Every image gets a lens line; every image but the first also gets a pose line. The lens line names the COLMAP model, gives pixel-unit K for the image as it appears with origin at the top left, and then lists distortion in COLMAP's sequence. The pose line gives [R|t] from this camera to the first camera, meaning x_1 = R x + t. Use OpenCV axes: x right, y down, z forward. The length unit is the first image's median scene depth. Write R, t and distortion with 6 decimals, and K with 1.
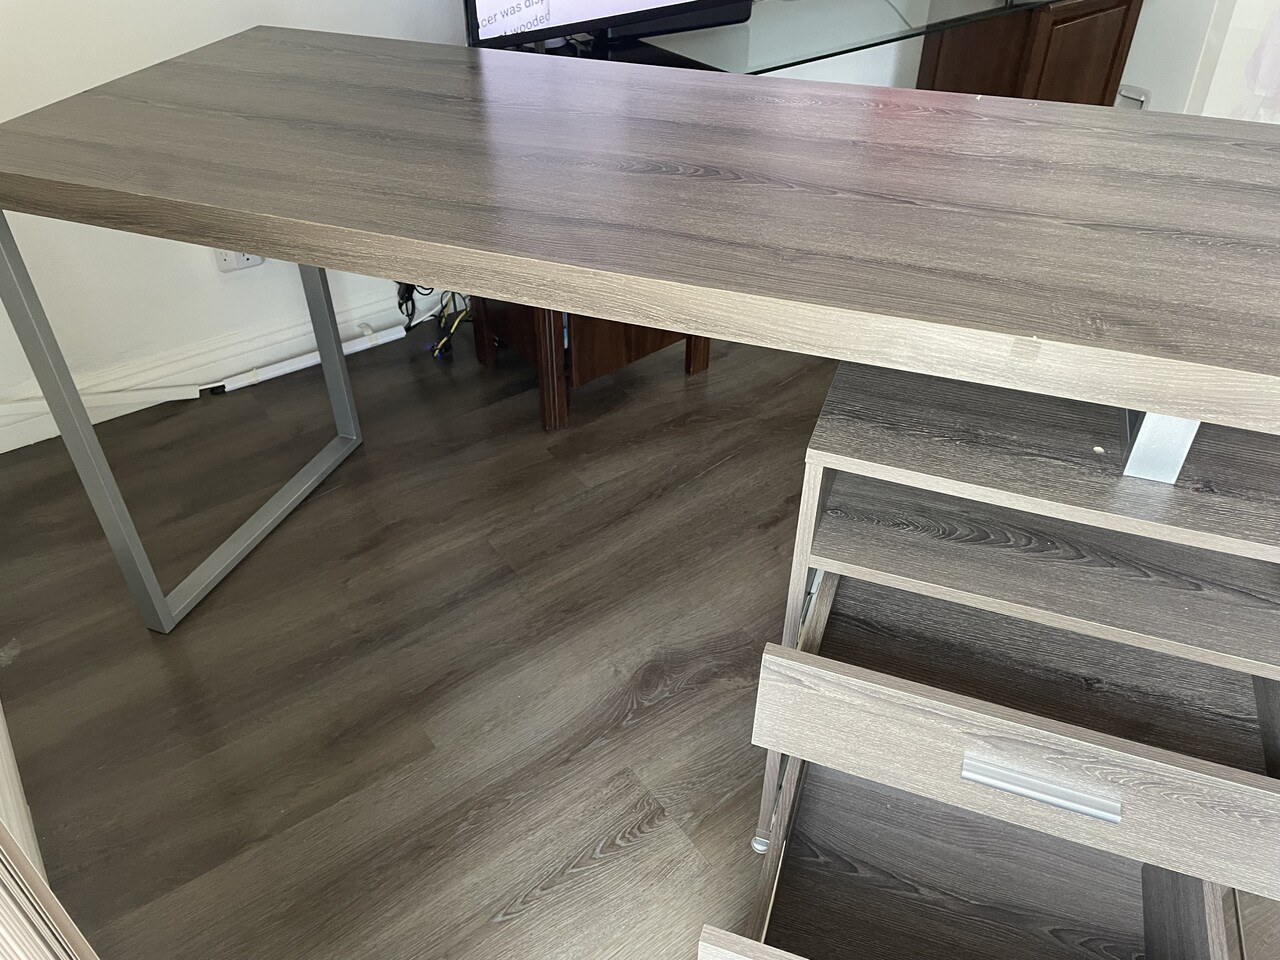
lens RADIAL K [[949.4, 0, 640.0], [0, 949.4, 480.0], [0, 0, 1]] dist [0.104441, -0.120574]
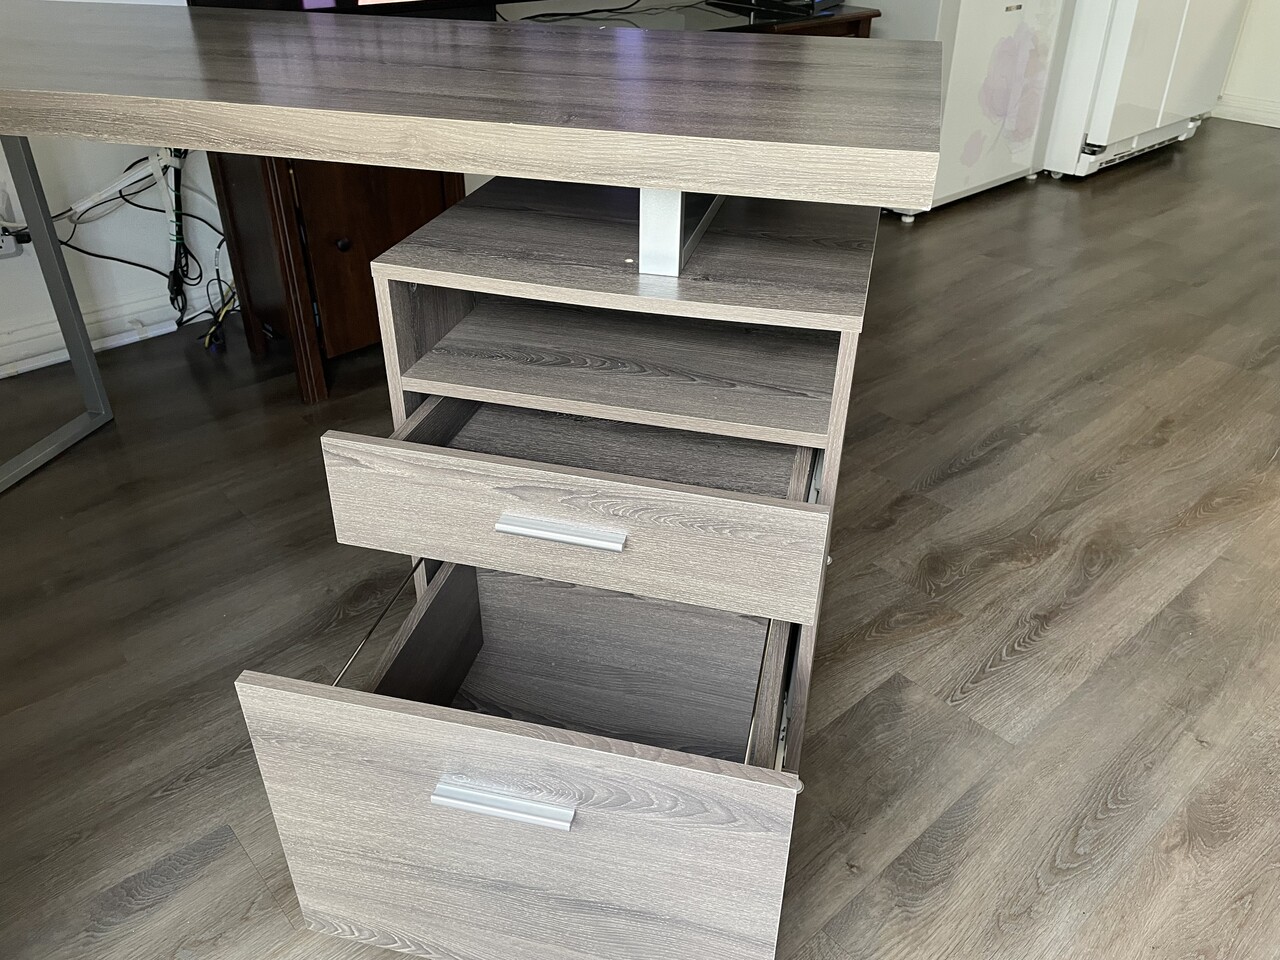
lens RADIAL K [[949.4, 0, 640.0], [0, 949.4, 480.0], [0, 0, 1]] dist [0.104441, -0.120574]
pose [[0.995497, -0.041168, 0.085383, 0.269963], [0.049775, 0.993614, -0.101262, 0.245297], [-0.080669, 0.105056, 0.991189, -0.073506]]
